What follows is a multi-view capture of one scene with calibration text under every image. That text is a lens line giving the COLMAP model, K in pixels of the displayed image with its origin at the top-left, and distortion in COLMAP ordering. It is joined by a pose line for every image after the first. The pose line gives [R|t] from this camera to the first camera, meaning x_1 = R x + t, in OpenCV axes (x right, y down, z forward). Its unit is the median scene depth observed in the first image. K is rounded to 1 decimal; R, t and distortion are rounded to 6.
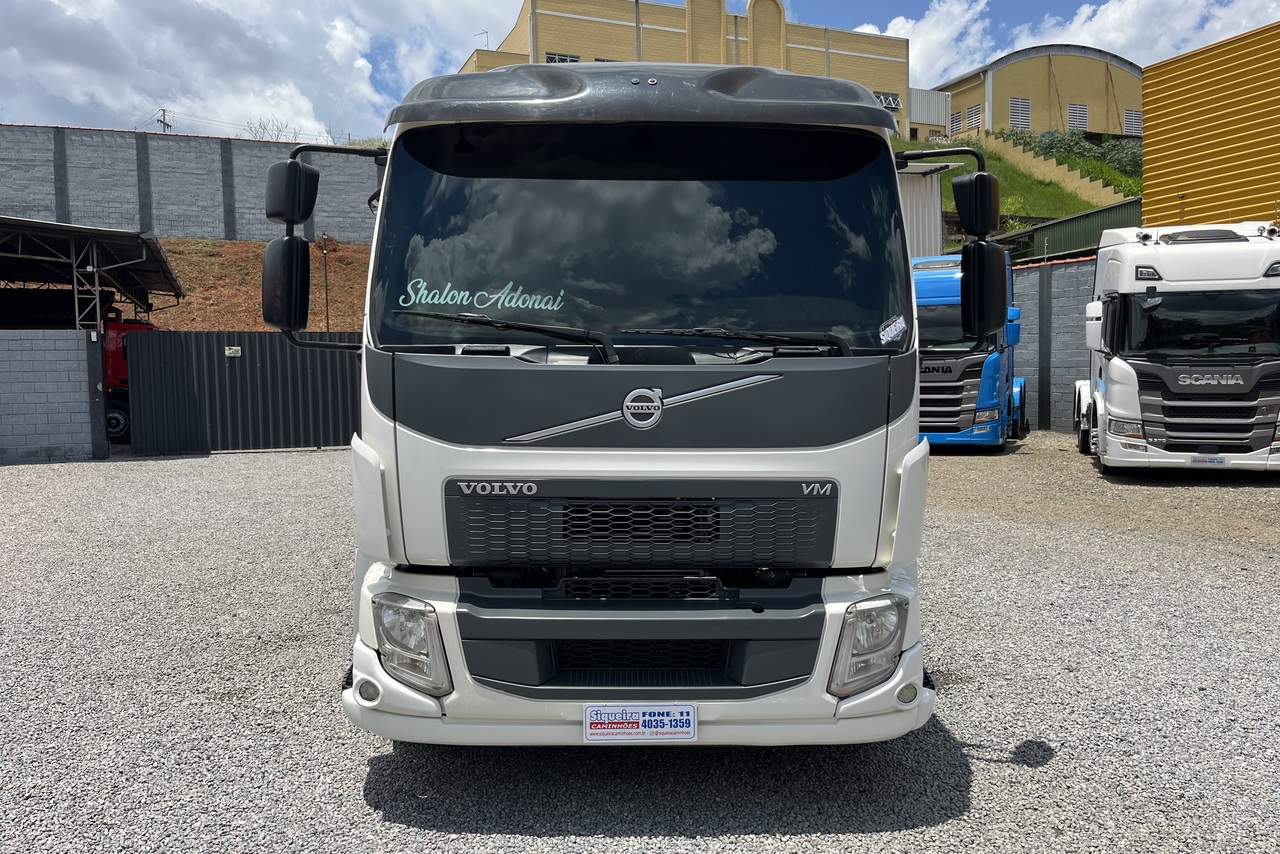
lens RADIAL K [[990.9, 0, 637.0], [0, 990.9, 435.9], [0, 0, 1]] dist [0.052614, -0.079812]
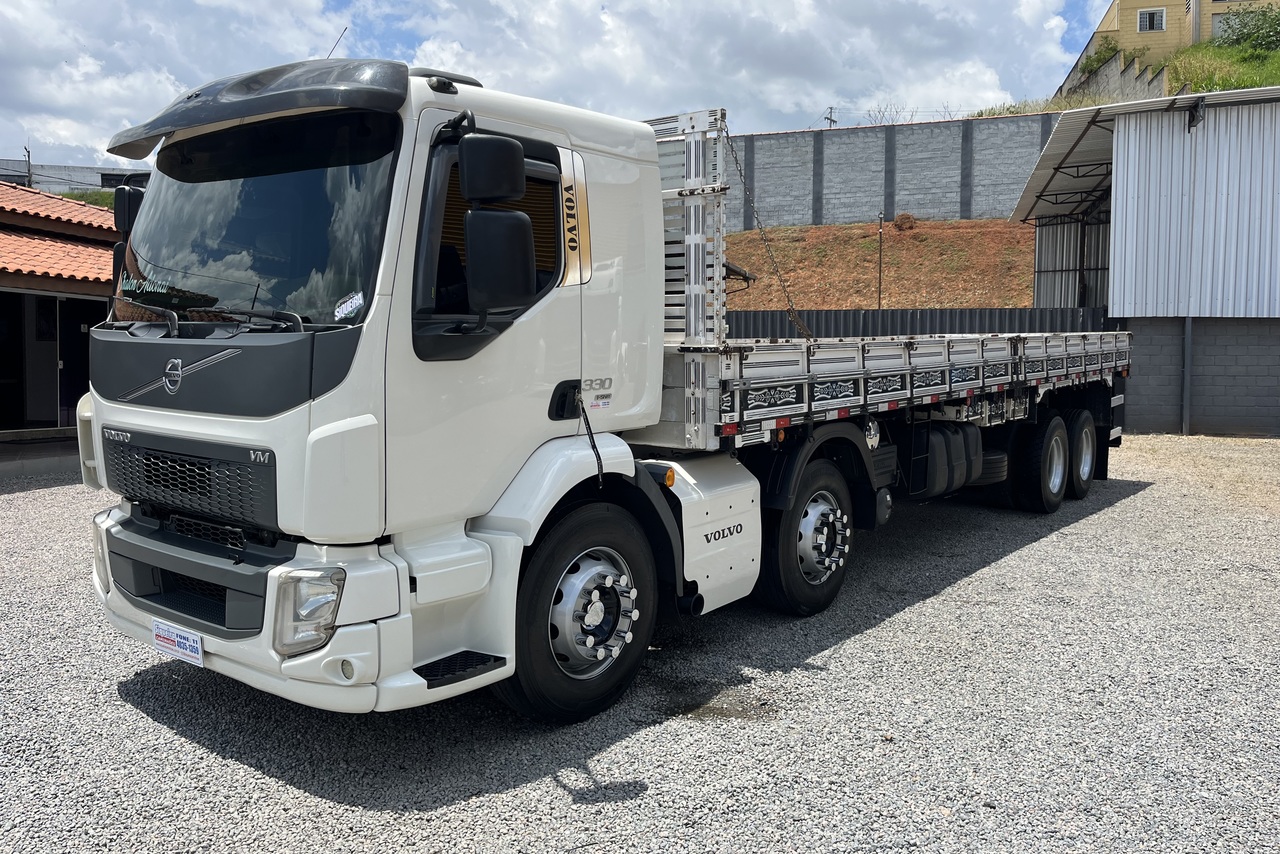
lens RADIAL K [[990.9, 0, 631.7], [0, 990.9, 424.4], [0, 0, 1]] dist [0.052614, -0.079812]
pose [[0.775429, 0.059038, -0.628668, 0.124933], [-0.051877, 0.998210, 0.029755, -0.003608], [0.629300, 0.009540, 0.777104, 0.045000]]
